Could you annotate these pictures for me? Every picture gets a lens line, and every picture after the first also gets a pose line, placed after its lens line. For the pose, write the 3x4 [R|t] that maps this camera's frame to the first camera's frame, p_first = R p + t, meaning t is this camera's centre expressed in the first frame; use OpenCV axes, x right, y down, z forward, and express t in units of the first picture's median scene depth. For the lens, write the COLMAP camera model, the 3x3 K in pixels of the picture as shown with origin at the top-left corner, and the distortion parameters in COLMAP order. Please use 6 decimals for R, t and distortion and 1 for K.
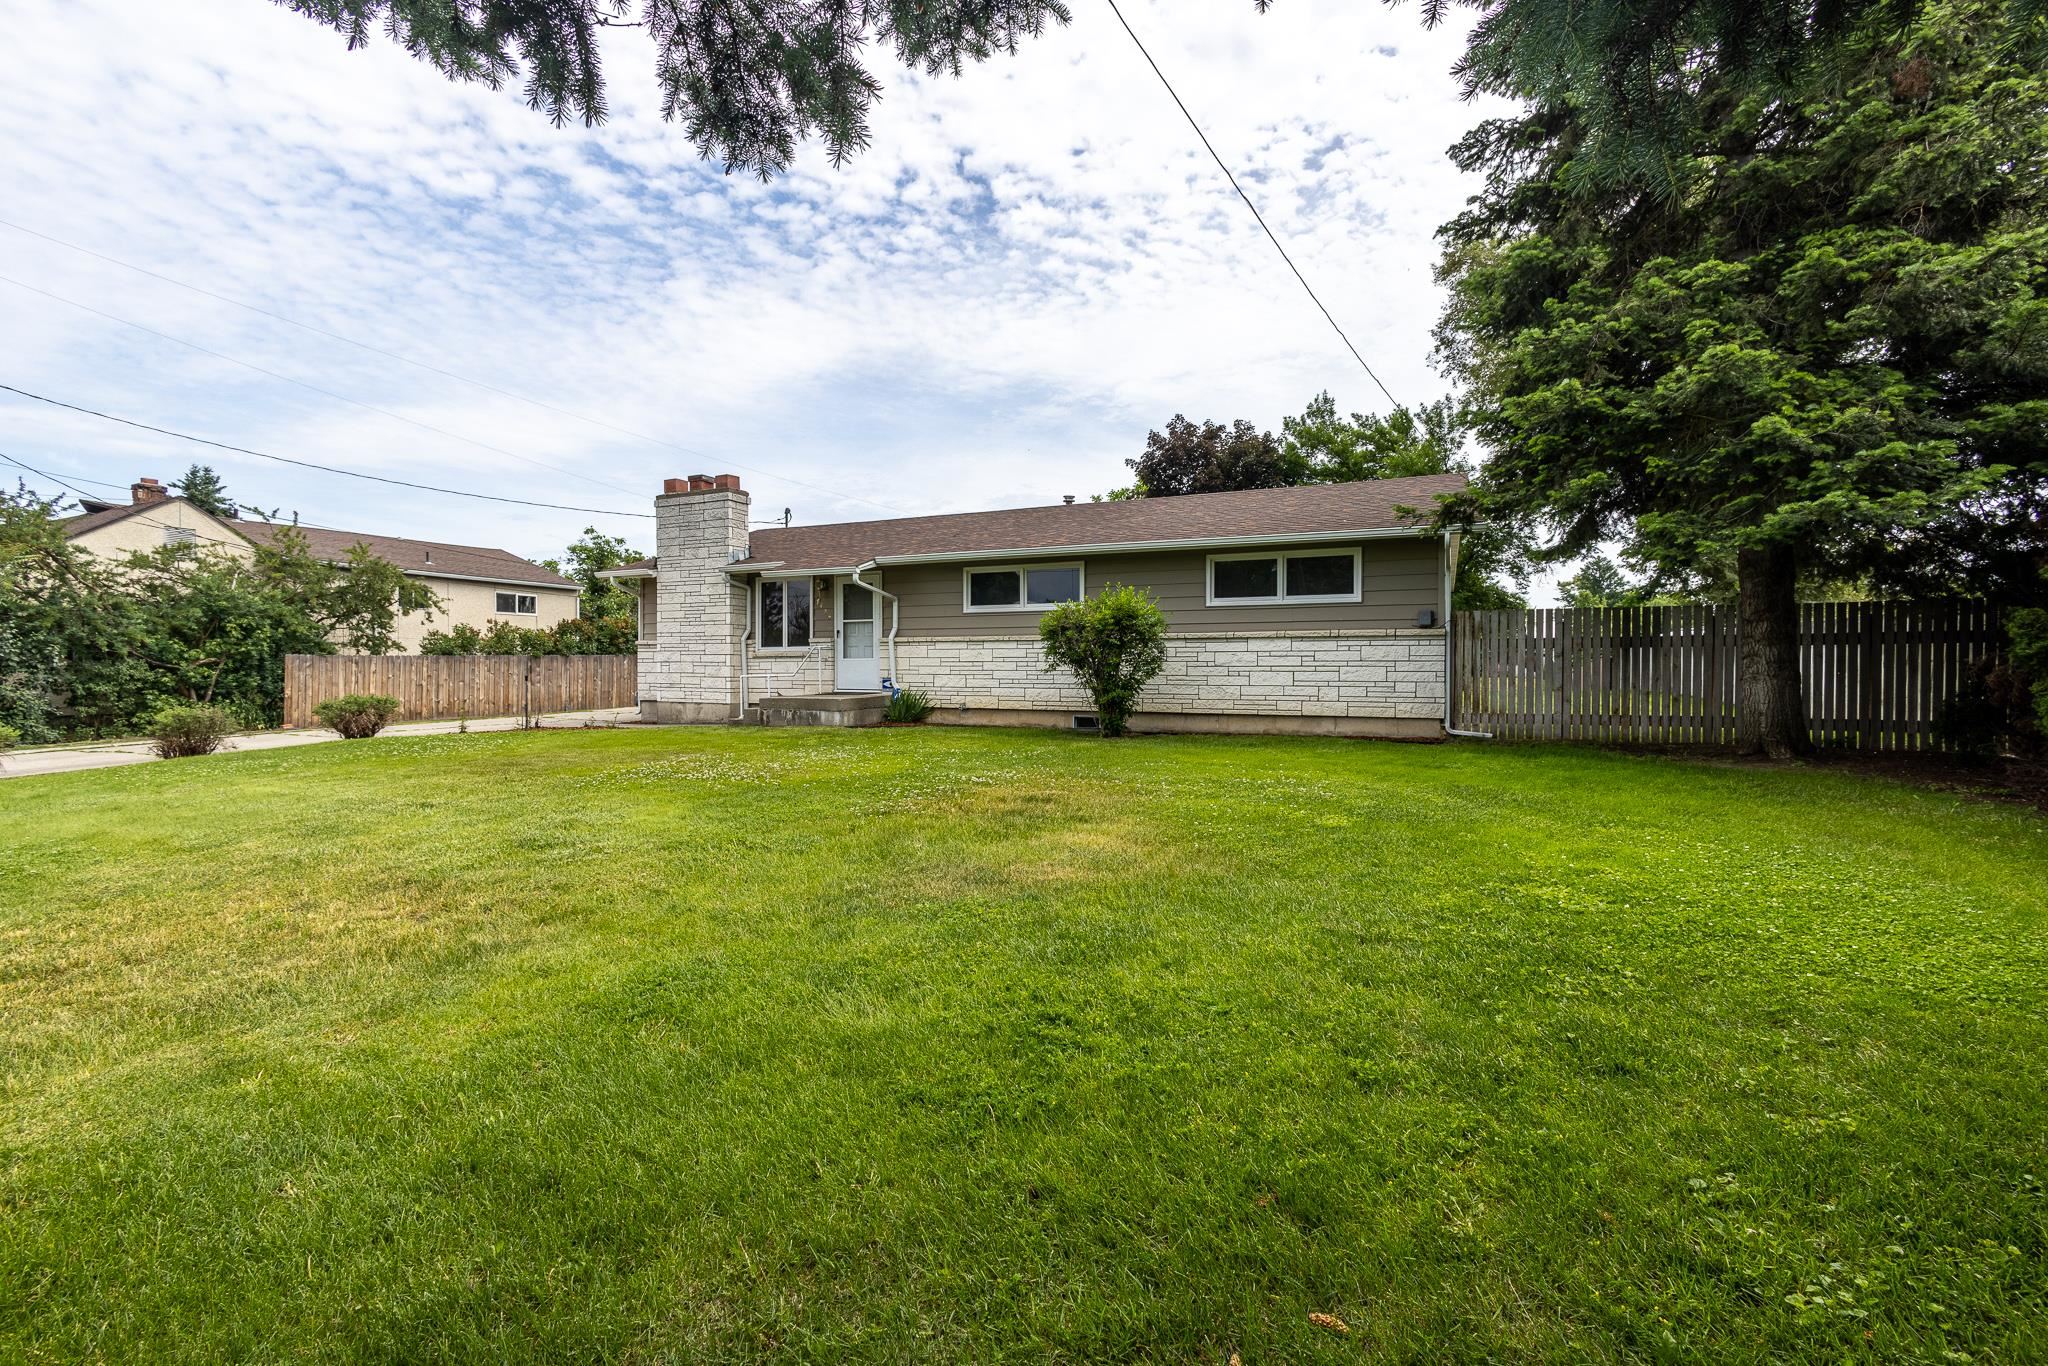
lens RADIAL K [[886.9, 0, 1001.4], [0, 886.9, 691.9], [0, 0, 1]] dist [-0.001181, 0.000163]
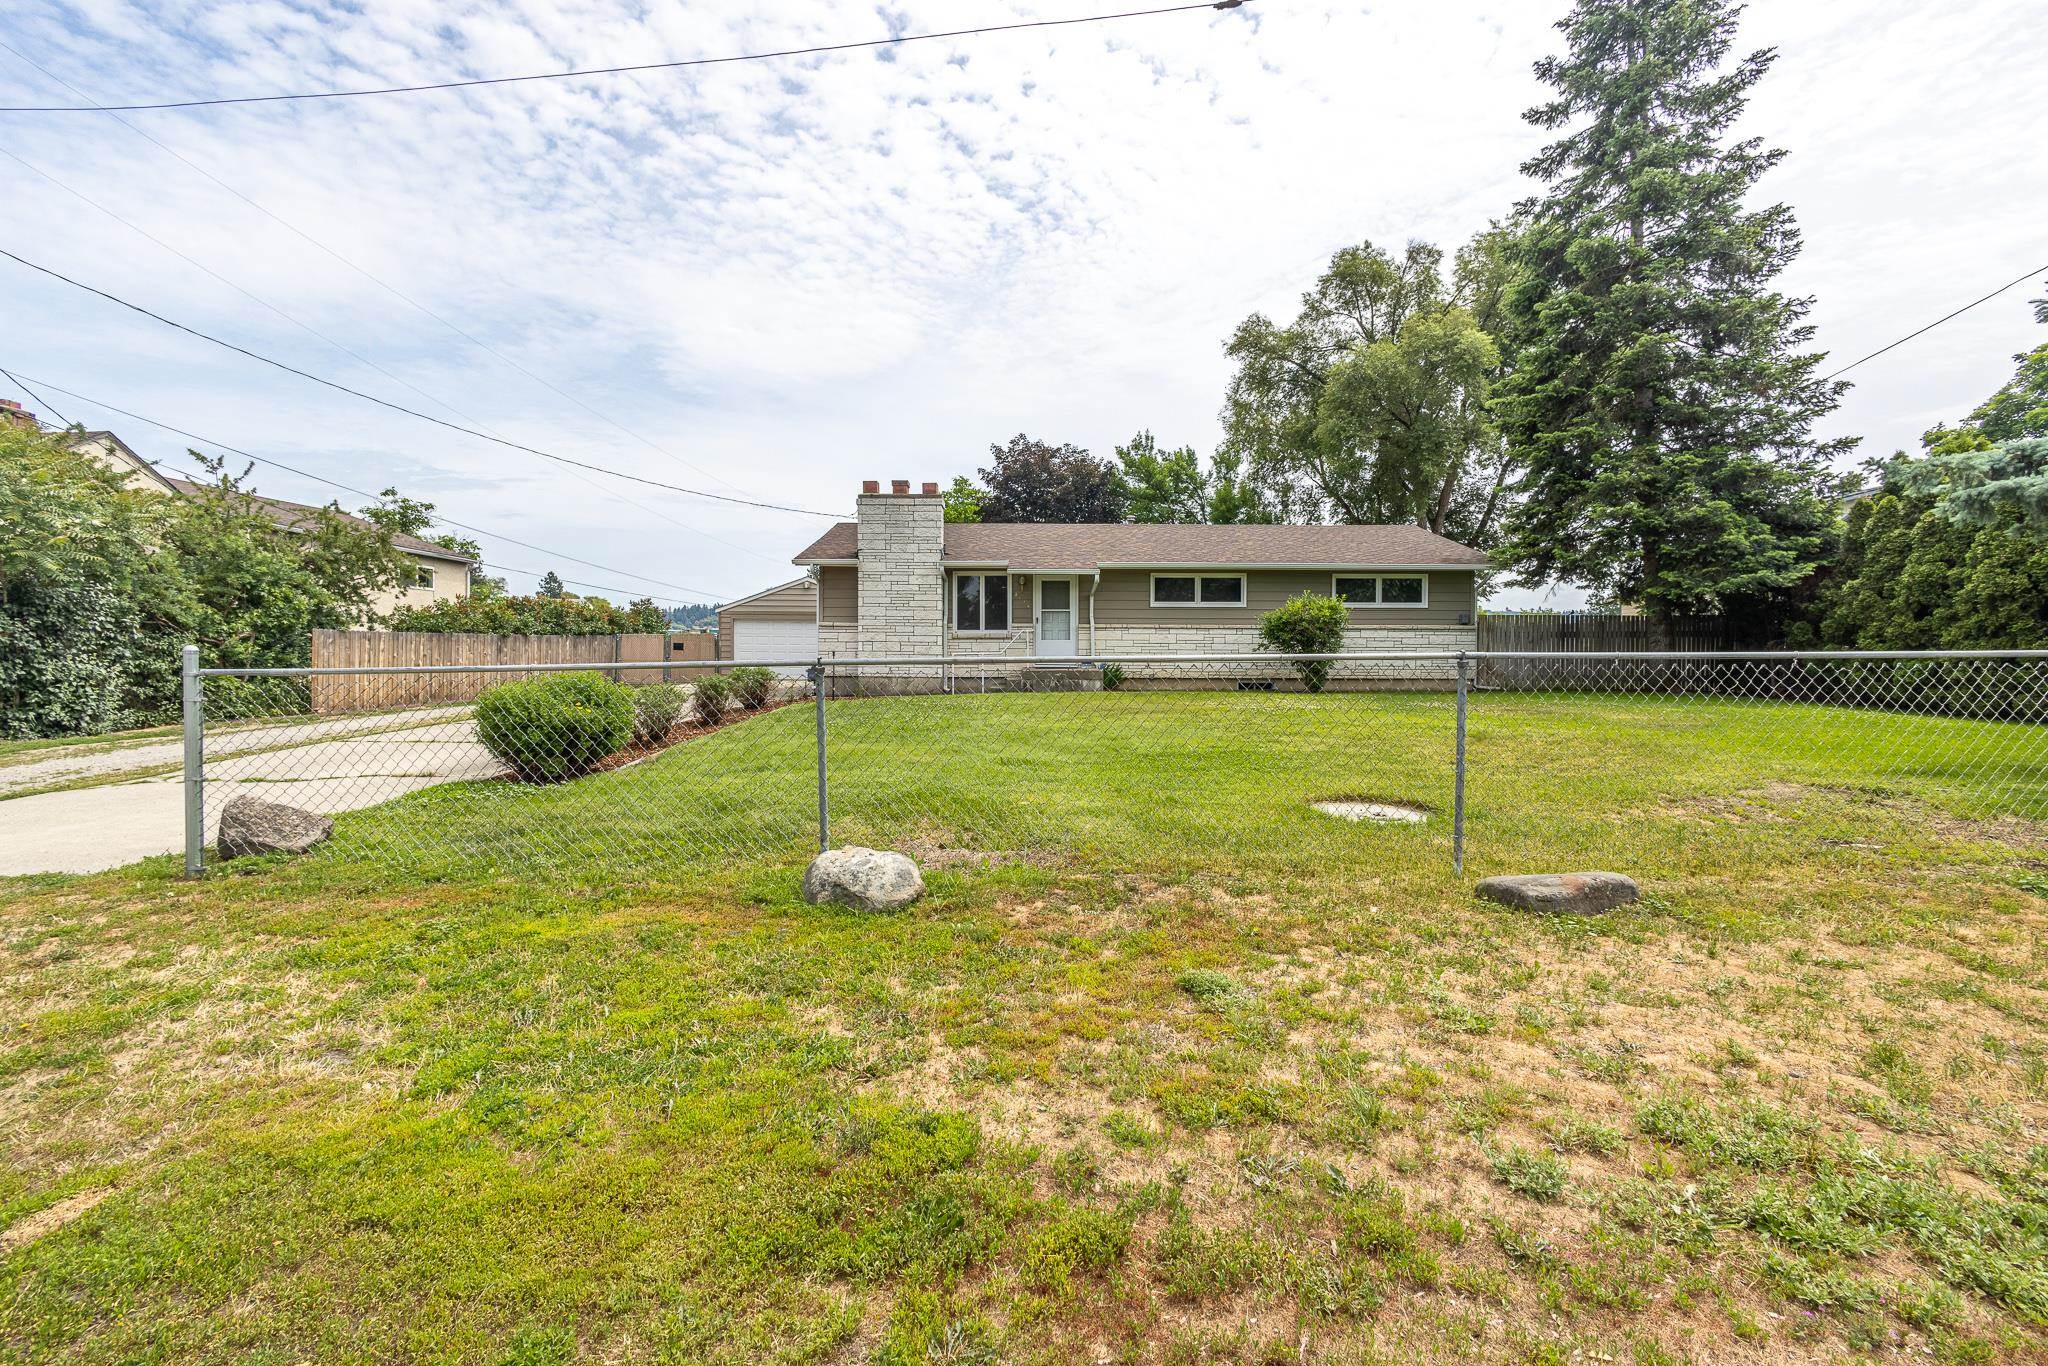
lens RADIAL K [[868.2, 0, 1015.0], [0, 868.2, 669.9], [0, 0, 1]] dist [-0.005763, 0.000983]
pose [[0.907760, -0.005335, 0.419457, -0.692983], [0.008772, 0.999942, -0.006264, 0.011433], [-0.419399, 0.009366, 0.907754, -0.089127]]
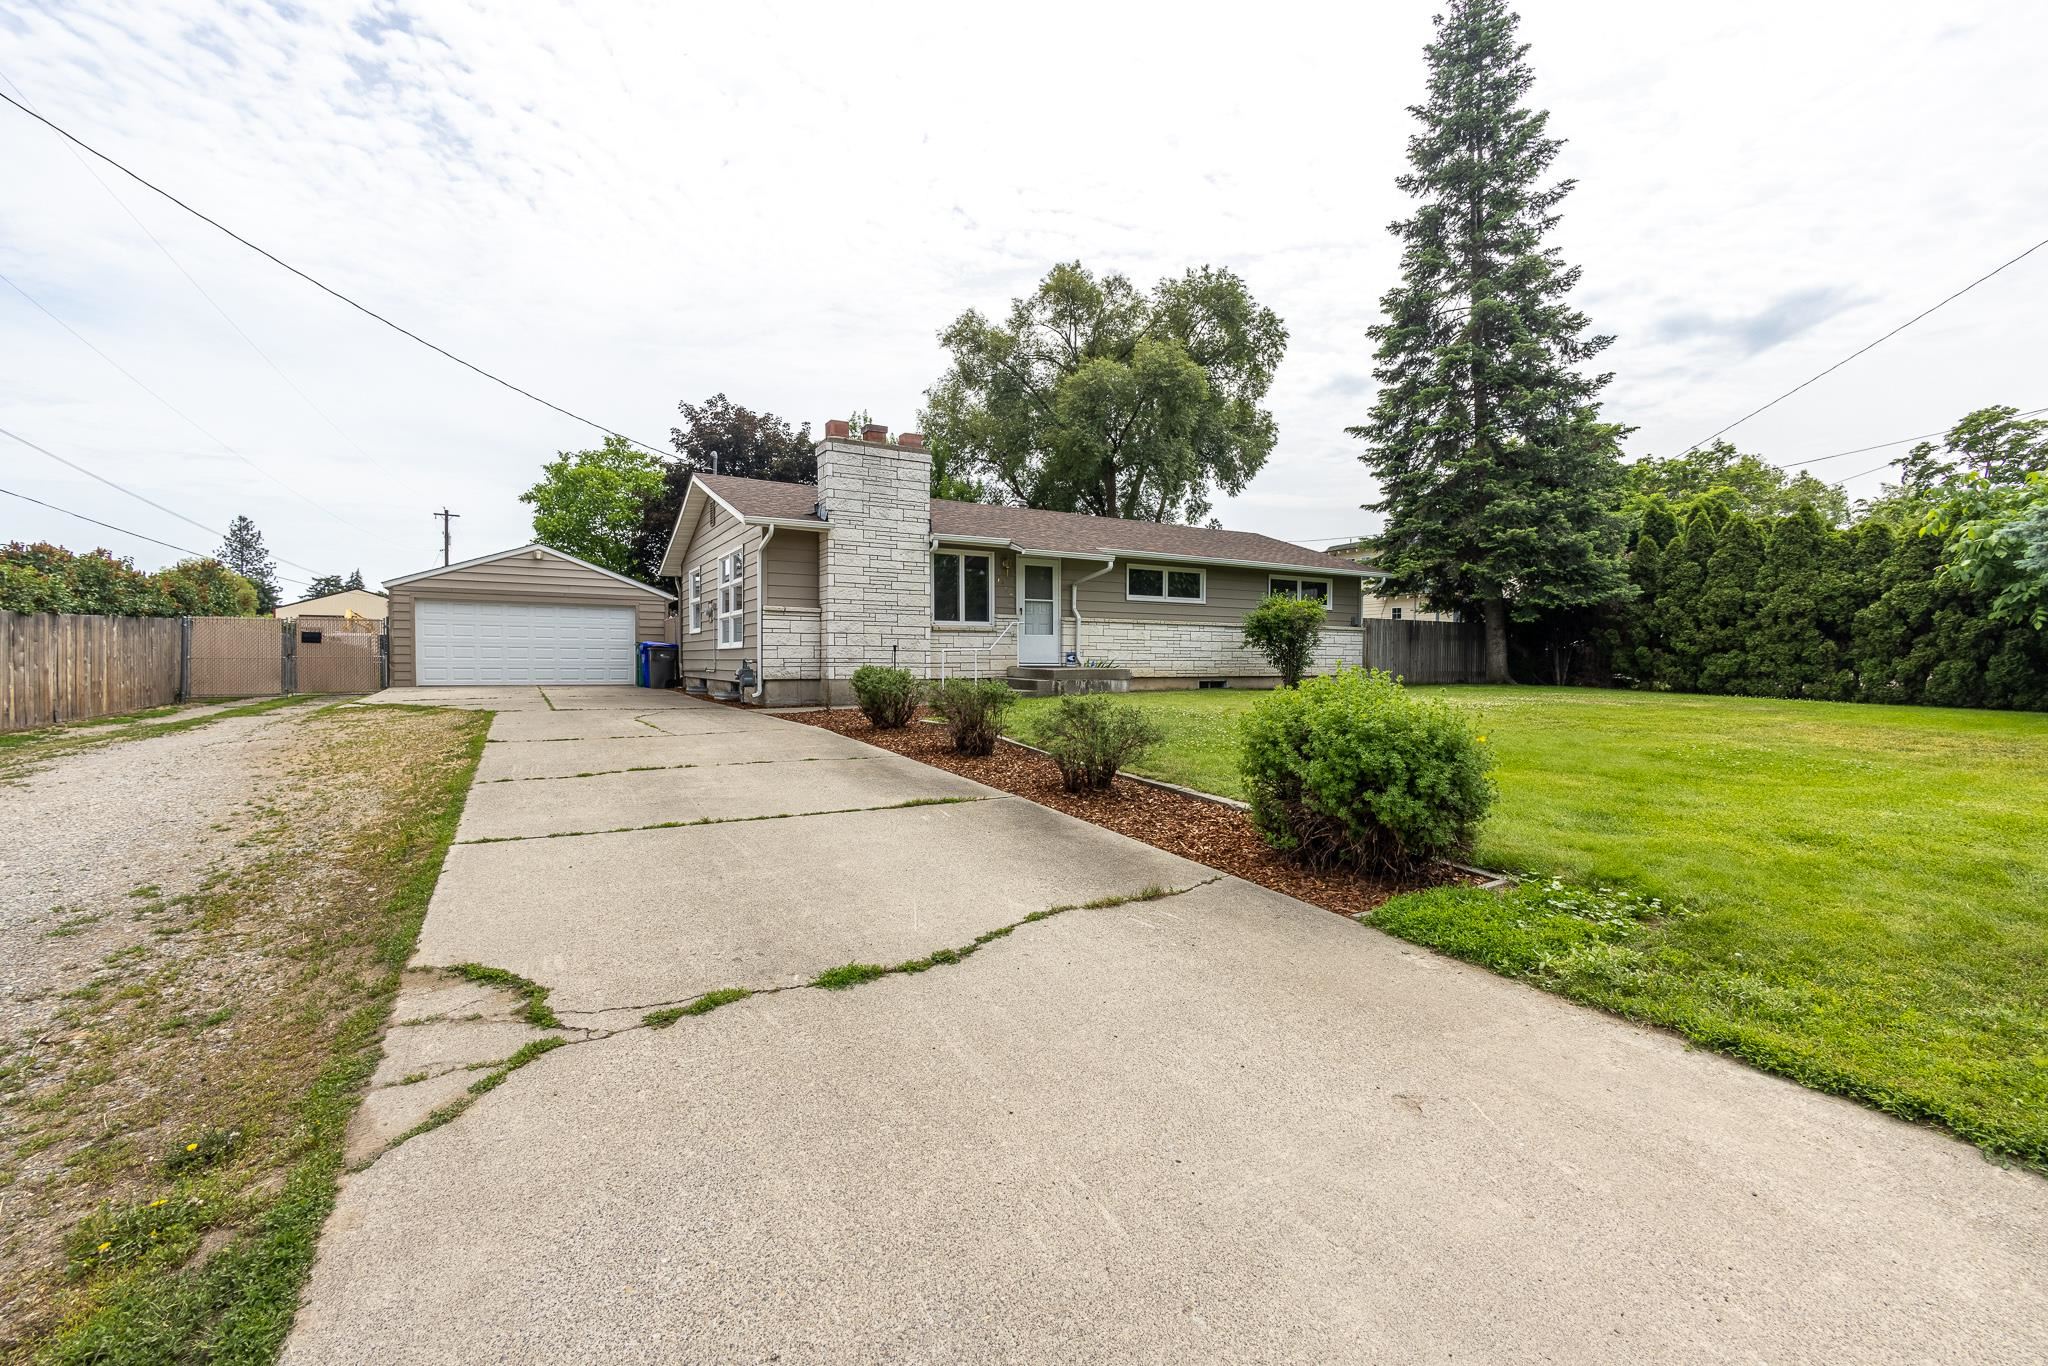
lens RADIAL K [[868.2, 0, 1019.7], [0, 868.2, 673.3], [0, 0, 1]] dist [-0.005763, 0.000983]
pose [[0.569952, -0.013835, 0.821561, -0.997940], [0.015884, 0.999857, 0.005818, 0.003020], [-0.821524, 0.009734, 0.570090, 0.389874]]
